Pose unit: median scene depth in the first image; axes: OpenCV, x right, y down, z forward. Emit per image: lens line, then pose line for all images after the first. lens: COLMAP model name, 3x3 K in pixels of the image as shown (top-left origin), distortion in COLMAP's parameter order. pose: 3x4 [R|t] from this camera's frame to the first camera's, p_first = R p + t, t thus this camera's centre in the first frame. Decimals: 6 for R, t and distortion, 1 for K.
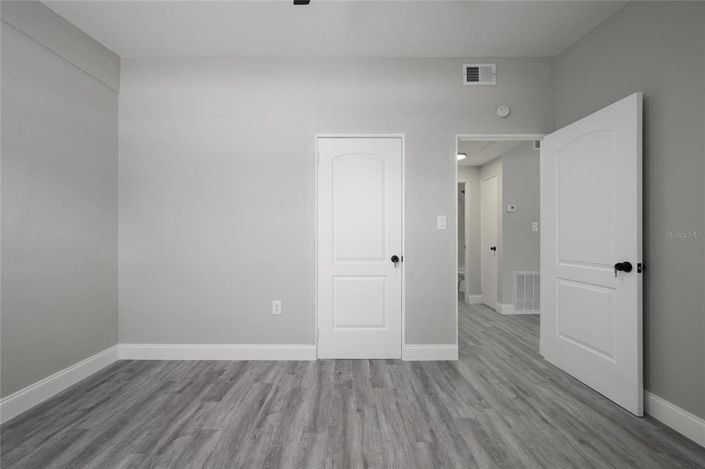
lens RADIAL K [[280.3, 0, 354.0], [0, 280.3, 234.7], [0, 0, 1]] dist [-0.002422, -0.000254]
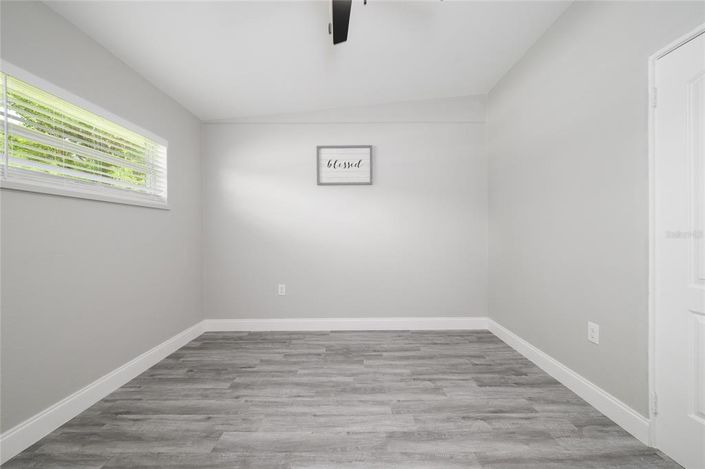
lens RADIAL K [[280.3, 0, 354.0], [0, 280.3, 234.7], [0, 0, 1]] dist [-0.002422, -0.000254]
pose [[-0.015657, 0.002187, -0.999875, 0.592264], [0.009898, 0.999949, 0.002032, -0.001601], [0.999828, -0.009865, -0.015678, 0.515914]]
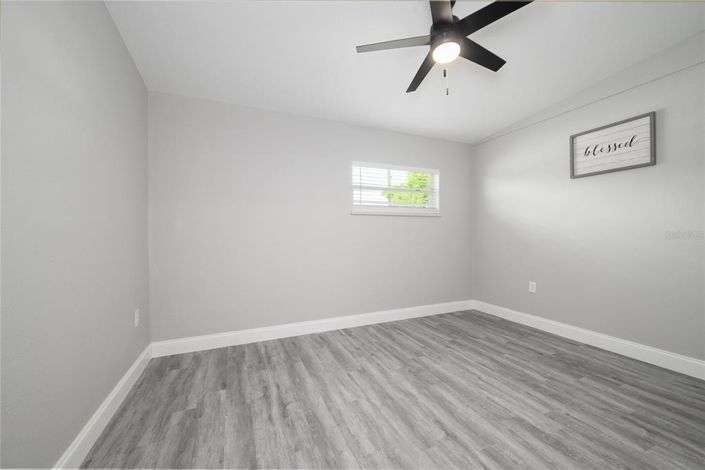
lens RADIAL K [[280.3, 0, 354.0], [0, 280.3, 235.2], [0, 0, 1]] dist [-0.002422, -0.000254]
pose [[-0.924949, 0.007018, -0.380027, 0.588434], [0.007529, 0.999972, 0.000141, -0.000517], [0.380017, -0.002731, -0.924975, 1.210308]]
